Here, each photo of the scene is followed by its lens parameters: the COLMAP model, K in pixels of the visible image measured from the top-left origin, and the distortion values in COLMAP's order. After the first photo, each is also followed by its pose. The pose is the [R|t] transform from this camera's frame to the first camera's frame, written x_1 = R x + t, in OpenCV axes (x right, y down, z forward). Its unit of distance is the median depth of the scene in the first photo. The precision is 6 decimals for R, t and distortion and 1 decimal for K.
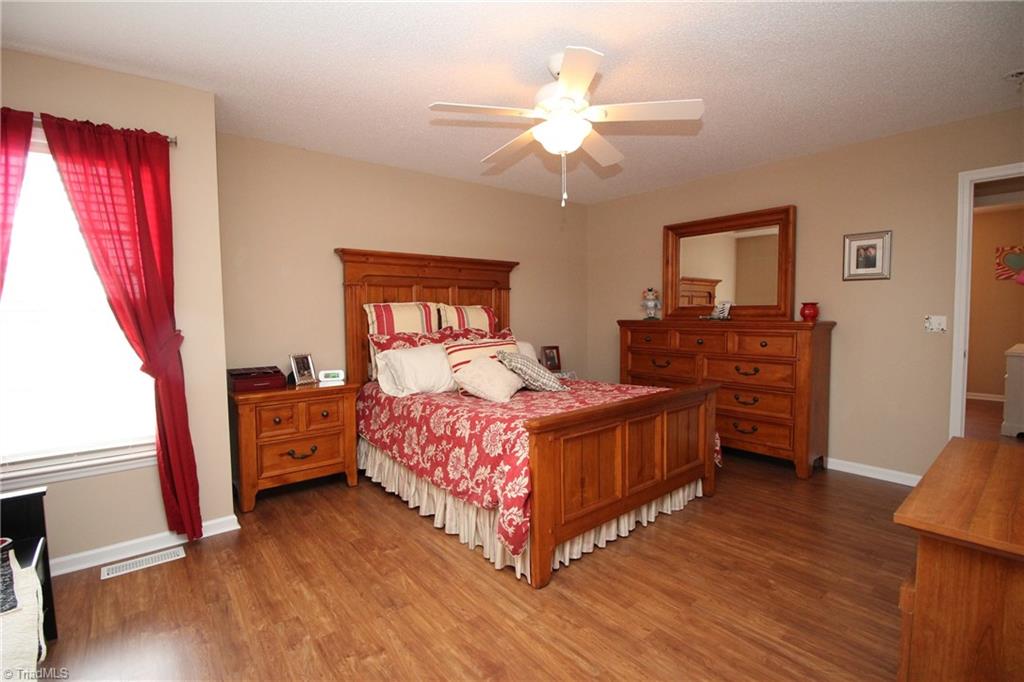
lens RADIAL K [[463.6, 0, 514.0], [0, 463.6, 340.5], [0, 0, 1]] dist [-0.005549, -0.000420]
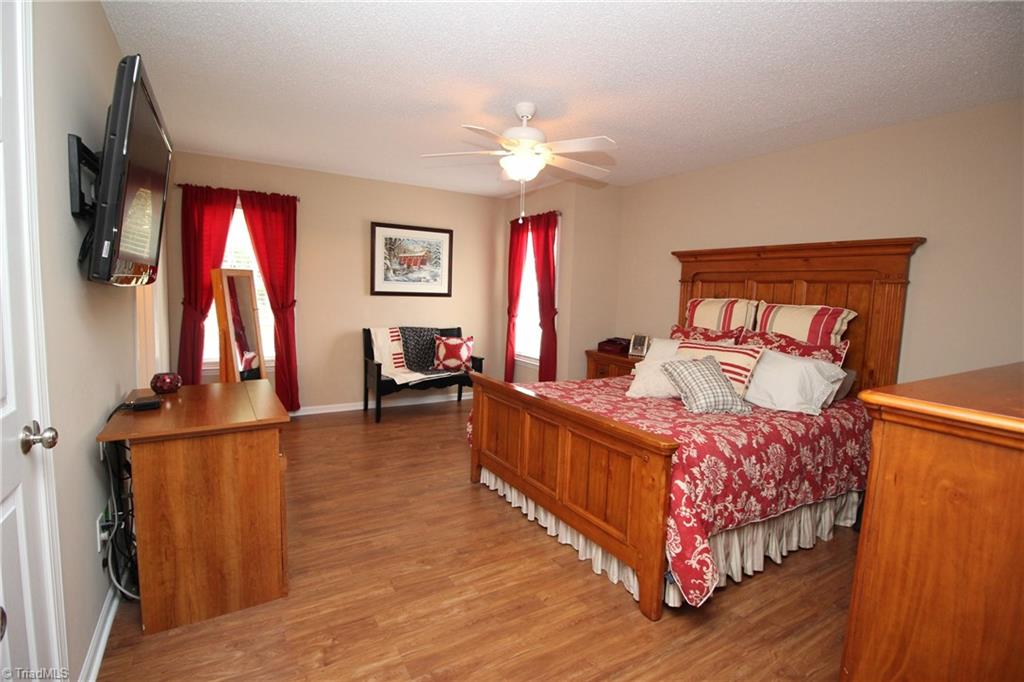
lens RADIAL K [[483.2, 0, 512.6], [0, 483.2, 336.7], [0, 0, 1]] dist [-0.009428, -0.007225]
pose [[-0.144778, 0.102678, -0.984122, 1.421491], [-0.094013, 0.988674, 0.116984, -0.131803], [0.984988, 0.109457, -0.133486, 1.166965]]
